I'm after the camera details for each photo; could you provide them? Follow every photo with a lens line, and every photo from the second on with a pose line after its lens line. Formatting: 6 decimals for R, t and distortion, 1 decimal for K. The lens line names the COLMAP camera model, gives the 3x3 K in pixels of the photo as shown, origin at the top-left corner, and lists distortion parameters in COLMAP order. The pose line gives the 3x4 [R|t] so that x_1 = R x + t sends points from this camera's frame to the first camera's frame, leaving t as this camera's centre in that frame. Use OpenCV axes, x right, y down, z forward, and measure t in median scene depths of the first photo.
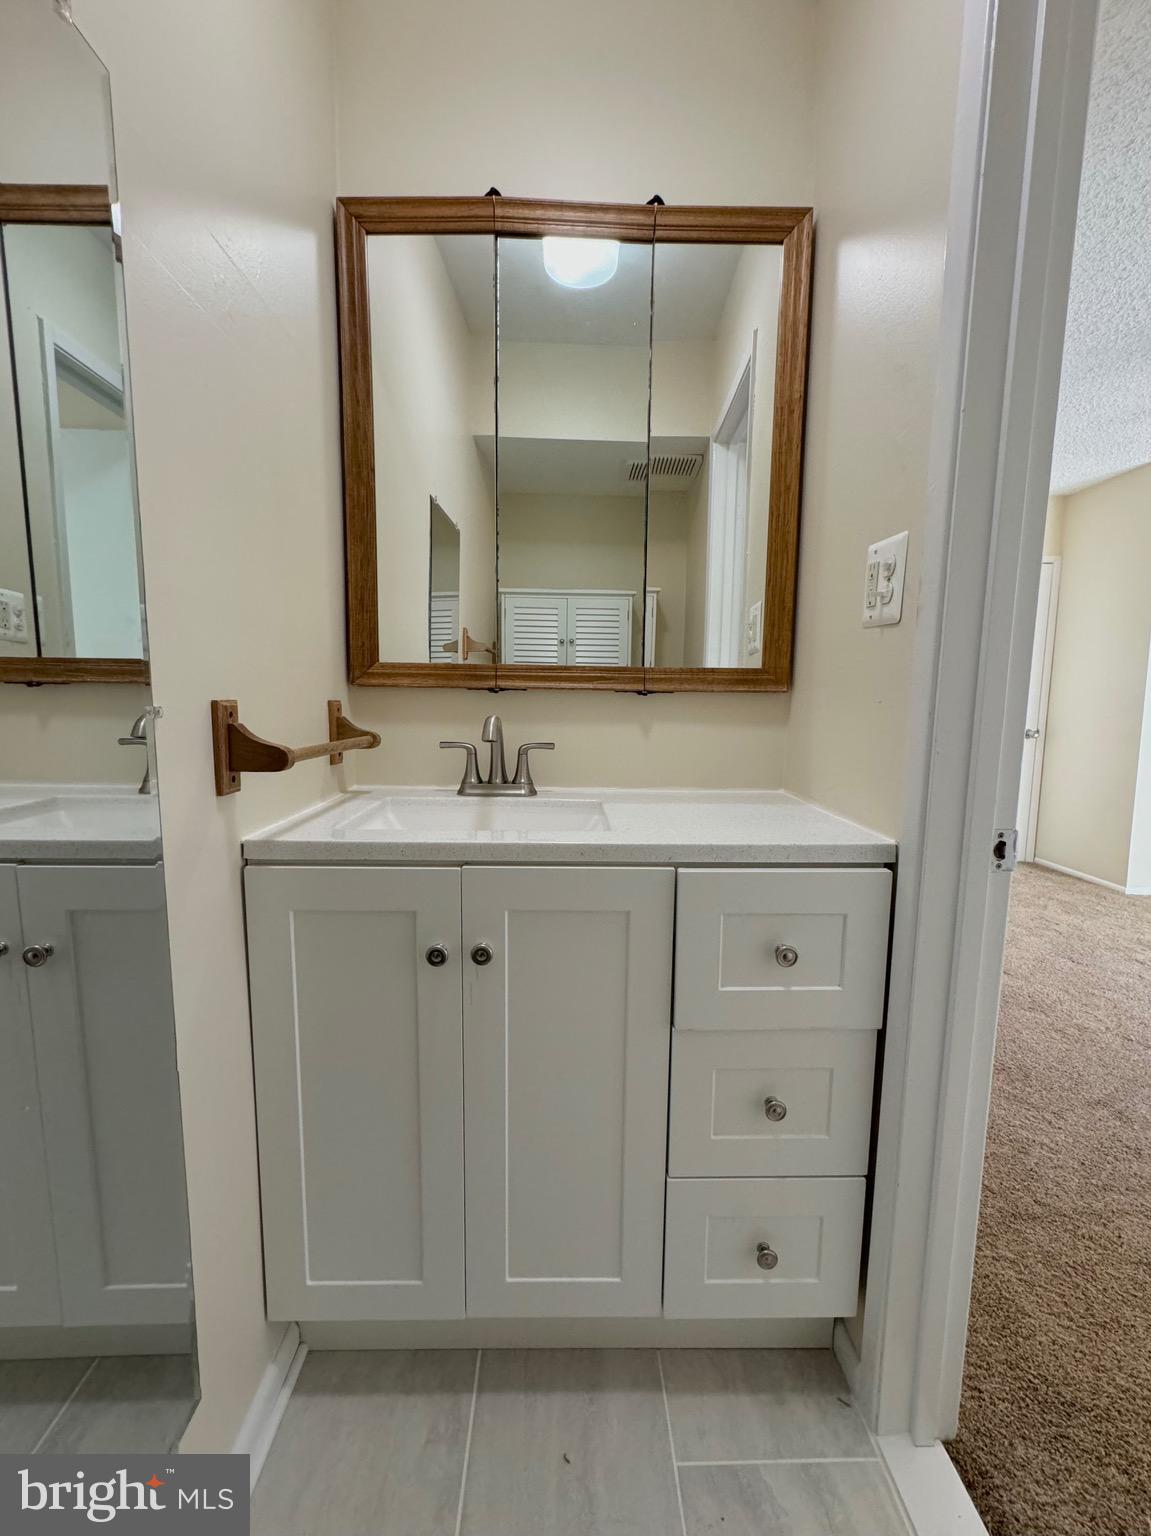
lens RADIAL K [[619.5, 0, 578.7], [0, 619.5, 765.3], [0, 0, 1]] dist [-0.002234, 0.000399]
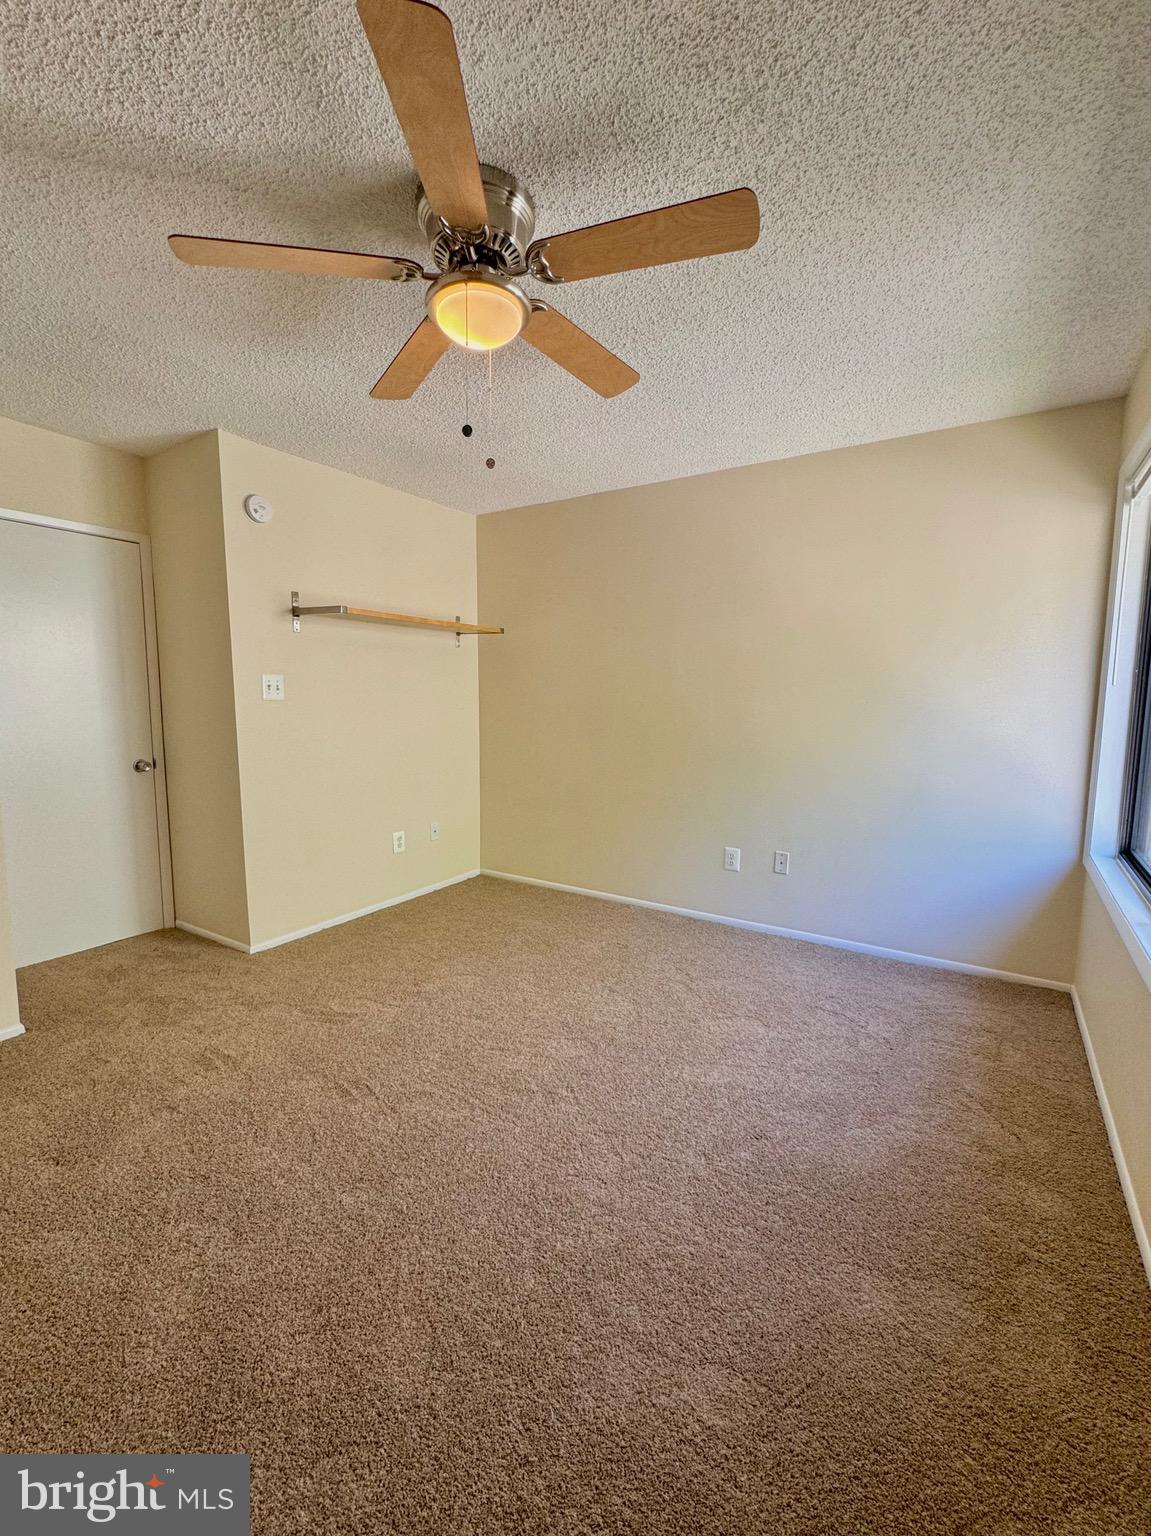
lens RADIAL K [[651.1, 0, 579.1], [0, 651.1, 765.8], [0, 0, 1]] dist [-0.001712, -0.000068]
pose [[0.557788, -0.100704, 0.823851, 0.439008], [0.094391, 0.993869, 0.057579, -0.053028], [-0.824598, 0.045647, 0.563874, 0.130432]]
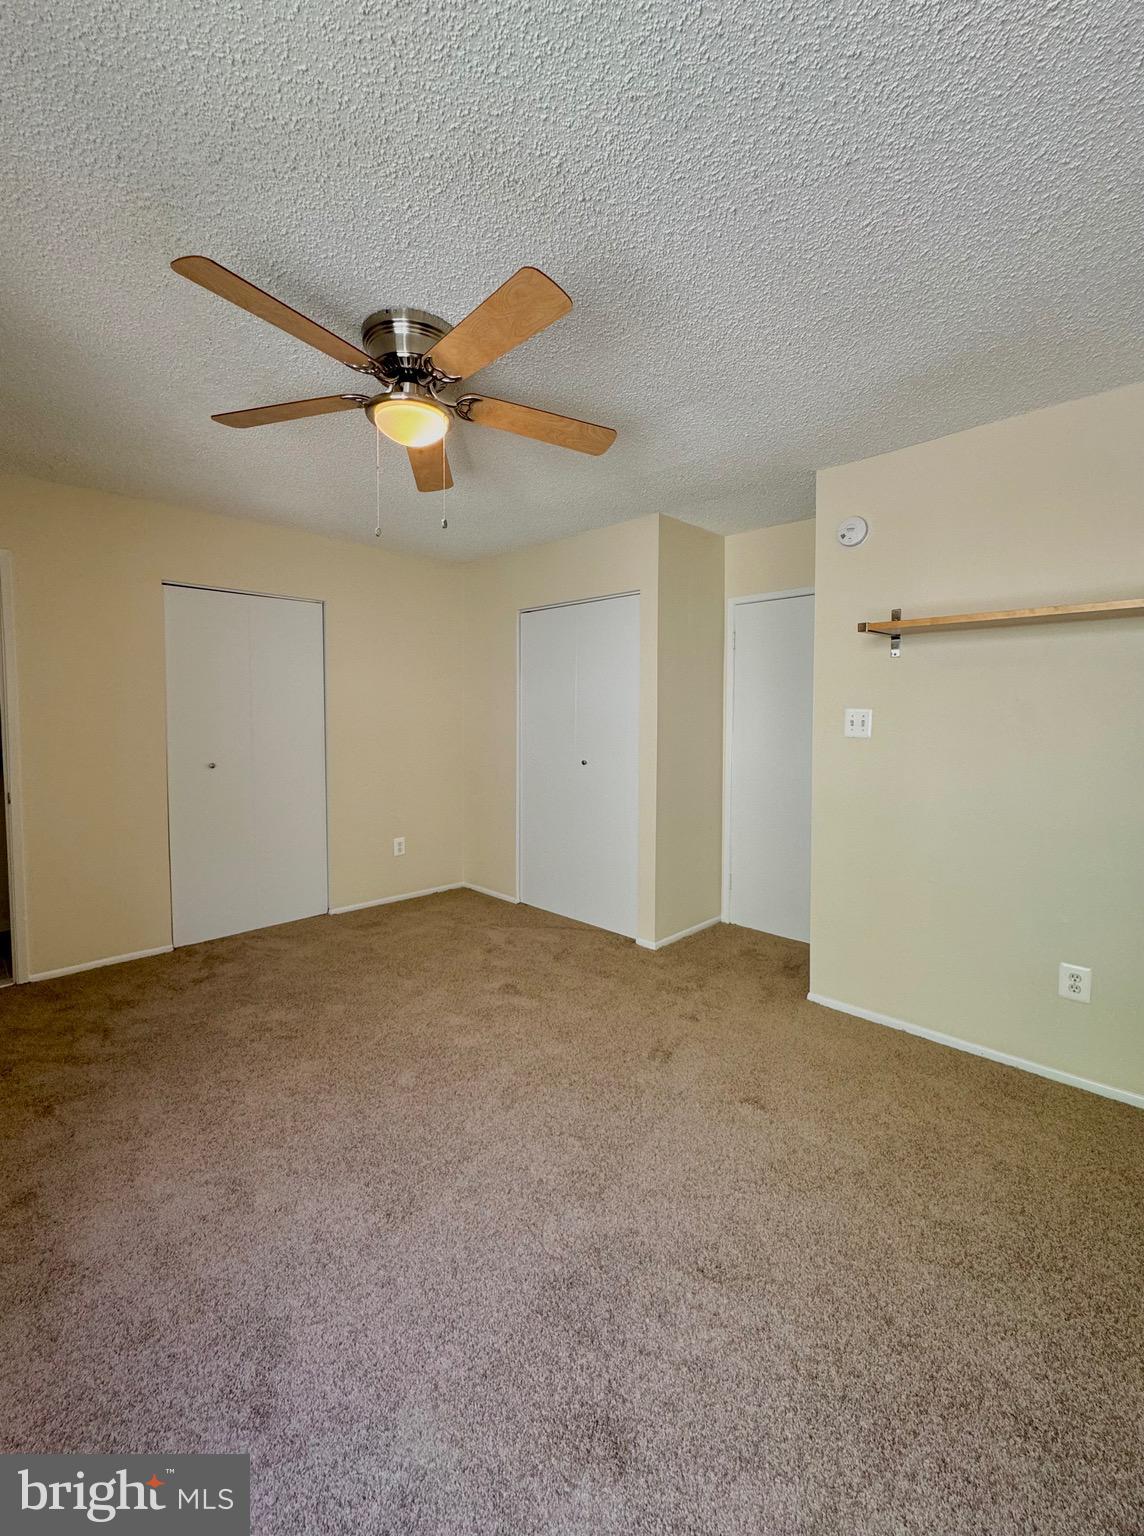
lens RADIAL K [[642.1, 0, 552.5], [0, 642.1, 741.8], [0, 0, 1]] dist [-0.001807, -0.000058]
pose [[0.681610, 0.020944, -0.731416, 1.271236], [-0.076790, 0.996118, -0.043038, -0.062631], [0.727675, 0.085500, 0.680572, 0.169812]]
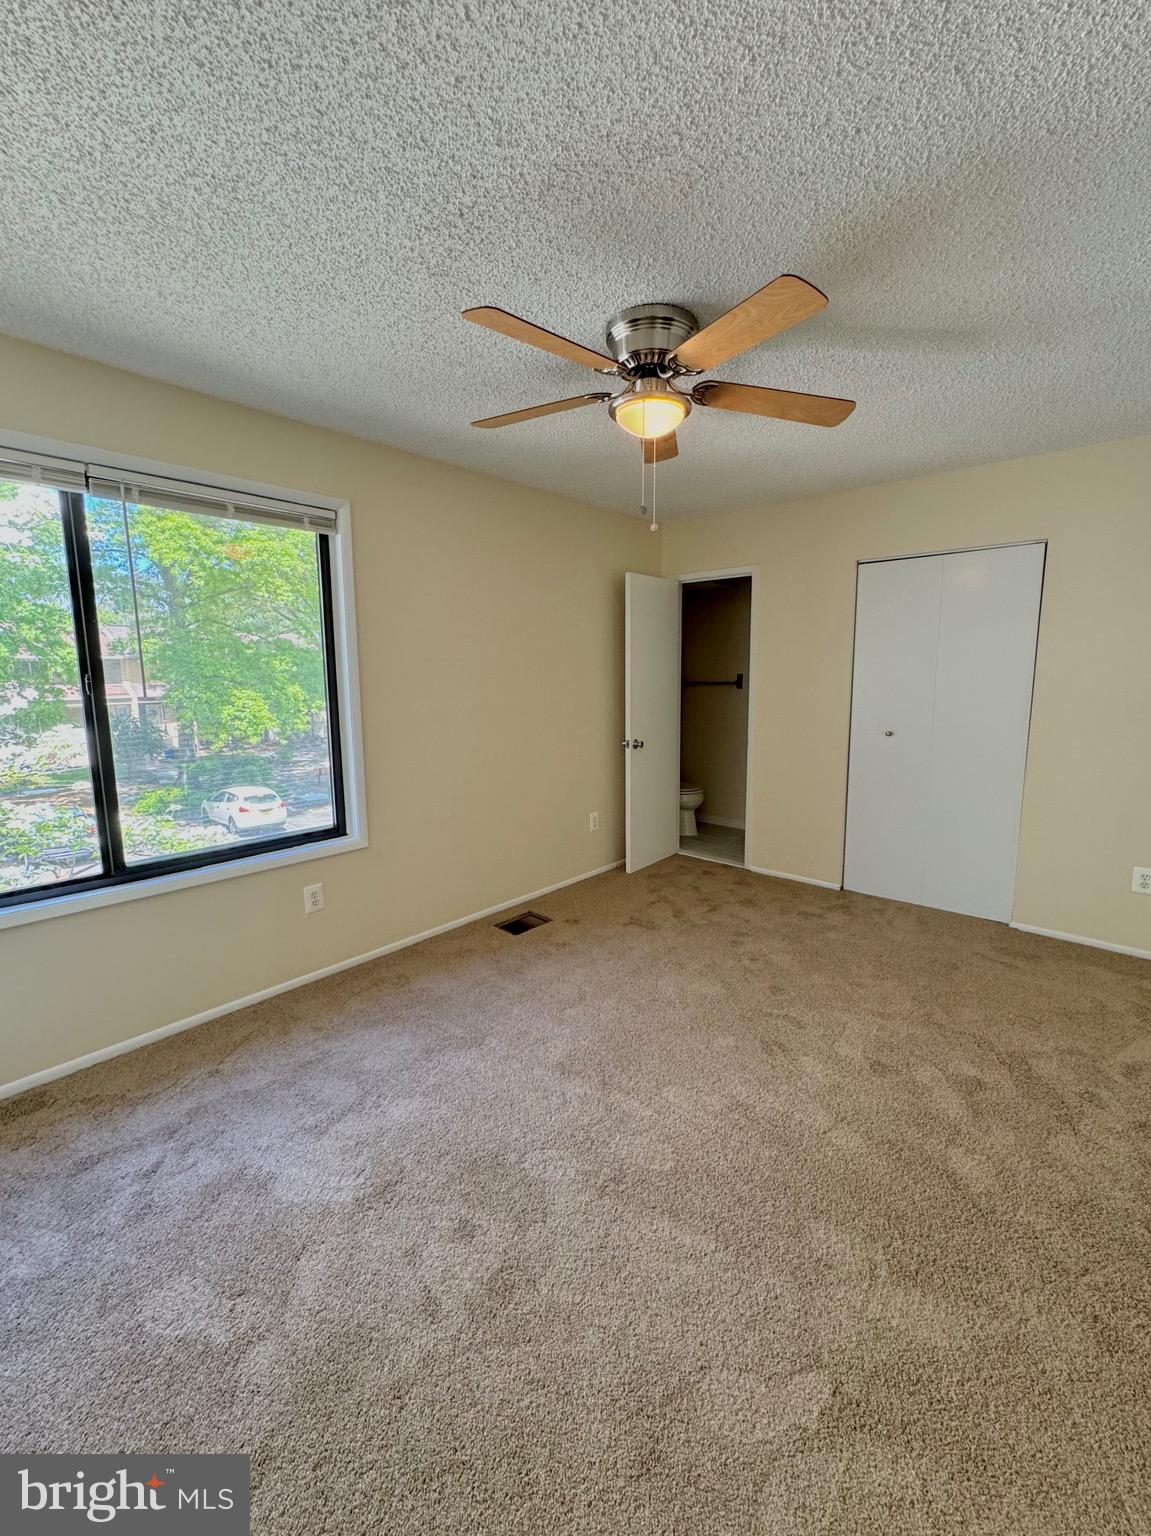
lens RADIAL K [[638.7, 0, 580.0], [0, 638.7, 765.2], [0, 0, 1]] dist [-0.001367, 0.000274]
pose [[-0.682333, 0.096206, -0.724684, 1.271104], [-0.086012, 0.973852, 0.210270, -0.154523], [0.725964, 0.205805, -0.656217, 0.807193]]
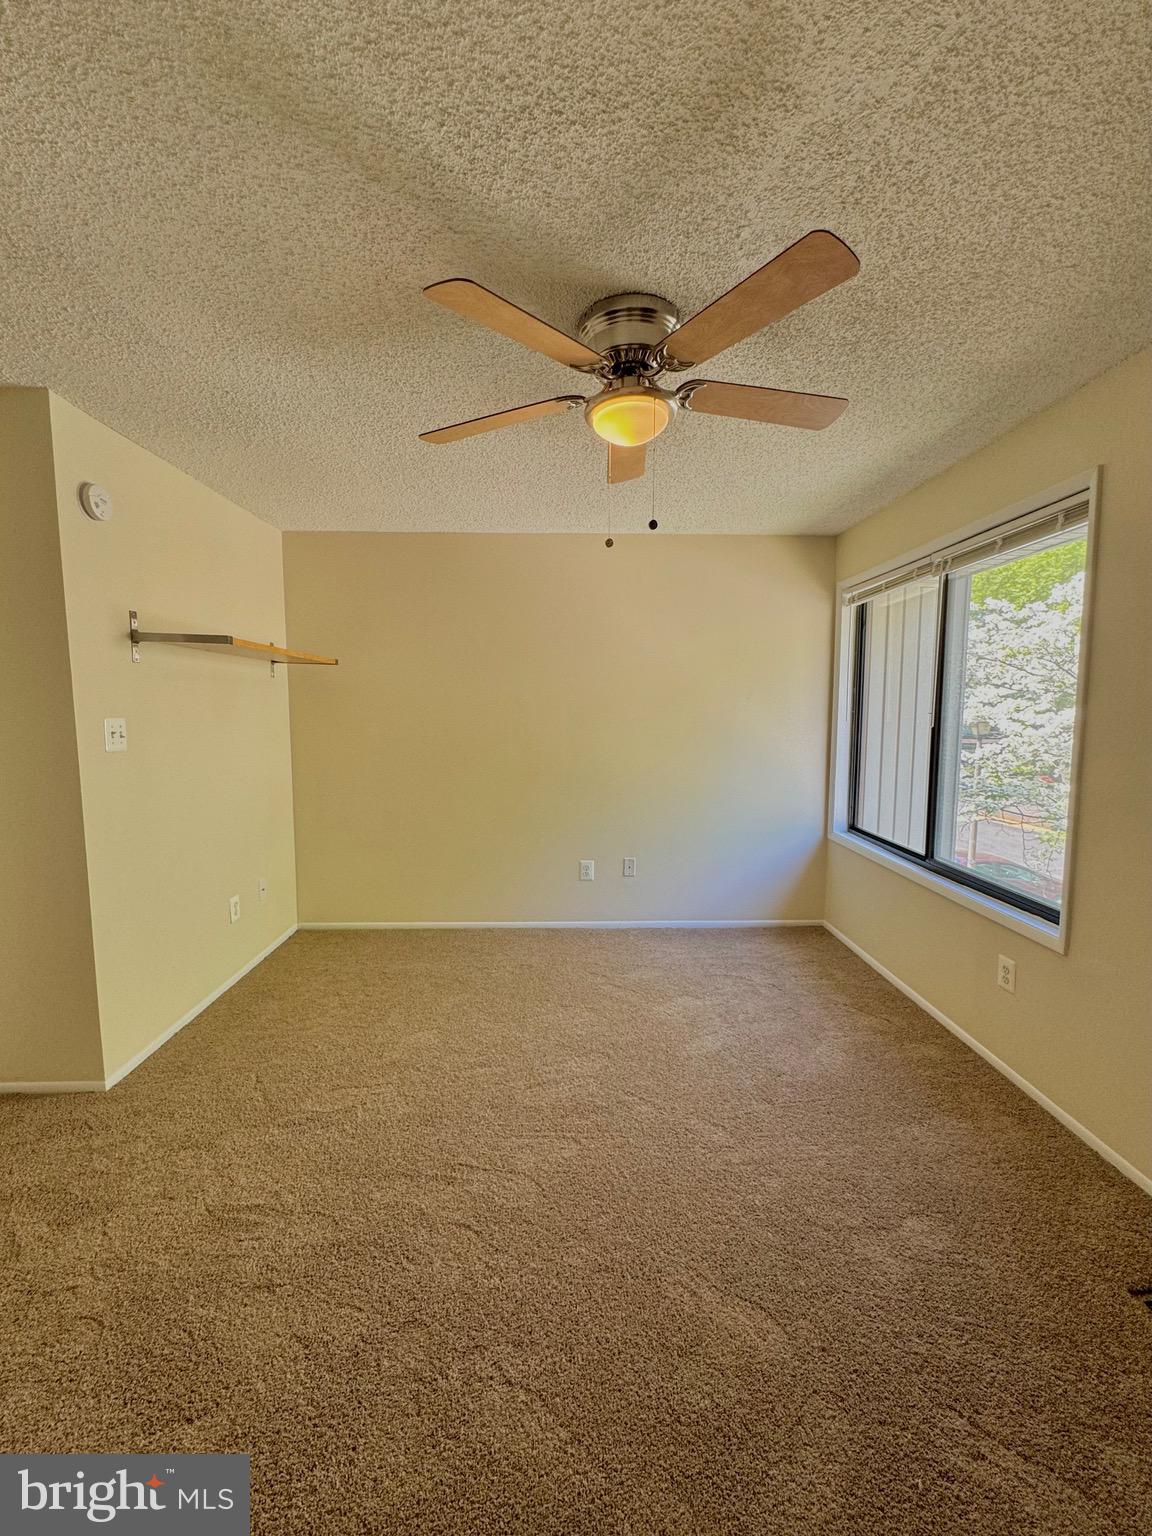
lens RADIAL K [[632.3, 0, 579.5], [0, 632.3, 766.2], [0, 0, 1]] dist [-0.001533, 0.000147]
pose [[-0.000879, -0.104487, 0.994526, 0.286716], [0.110964, 0.988374, 0.103939, -0.130451], [-0.993824, 0.110448, 0.010726, 0.487051]]
